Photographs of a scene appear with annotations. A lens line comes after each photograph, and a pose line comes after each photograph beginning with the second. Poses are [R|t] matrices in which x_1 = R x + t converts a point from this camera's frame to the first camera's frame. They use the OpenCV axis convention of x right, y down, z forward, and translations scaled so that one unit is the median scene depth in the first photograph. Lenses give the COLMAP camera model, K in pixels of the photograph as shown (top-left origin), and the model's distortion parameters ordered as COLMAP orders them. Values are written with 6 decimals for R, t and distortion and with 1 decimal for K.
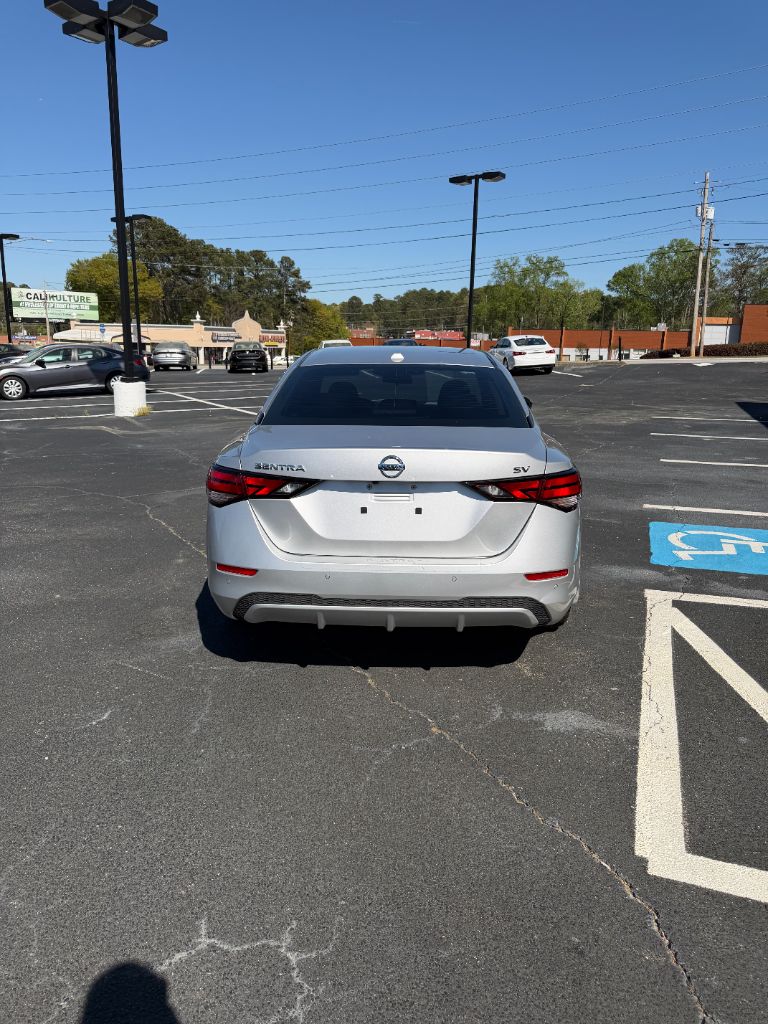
lens RADIAL K [[801.9, 0, 366.6], [0, 801.9, 515.4], [0, 0, 1]] dist [0.047223, -0.092792]
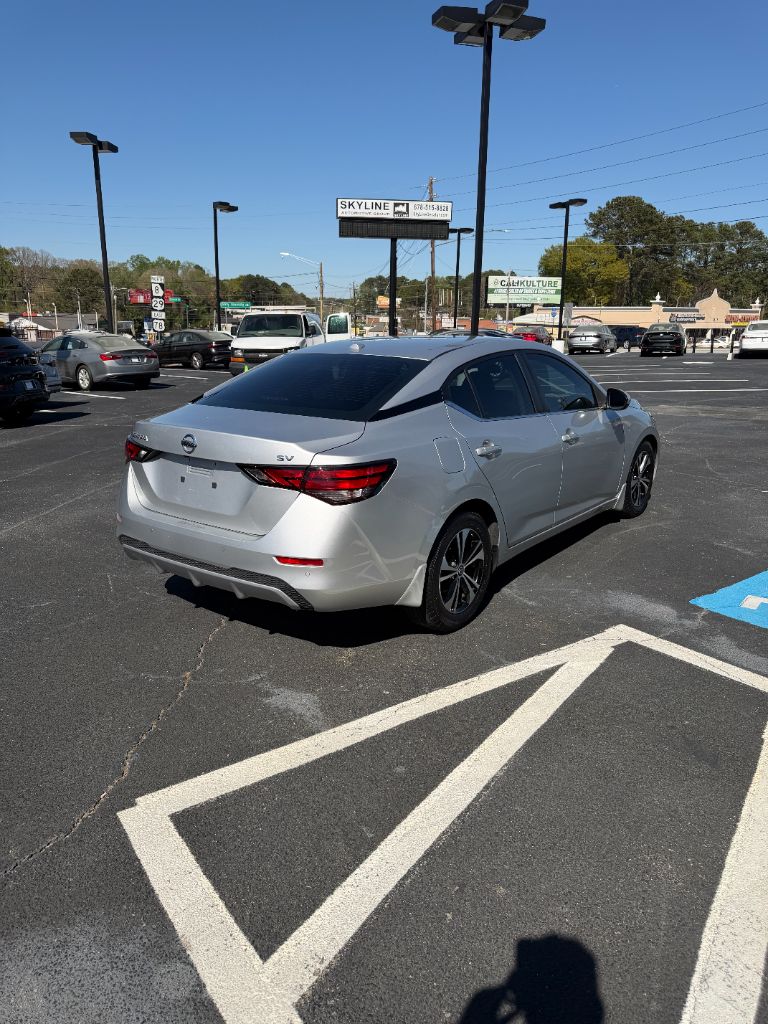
lens RADIAL K [[801.9, 0, 366.6], [0, 801.9, 515.4], [0, 0, 1]] dist [0.047223, -0.092792]
pose [[0.783198, 0.137156, -0.606456, 0.158647], [-0.123196, 0.990261, 0.064858, -0.010782], [0.609446, 0.023917, 0.792467, 0.039808]]
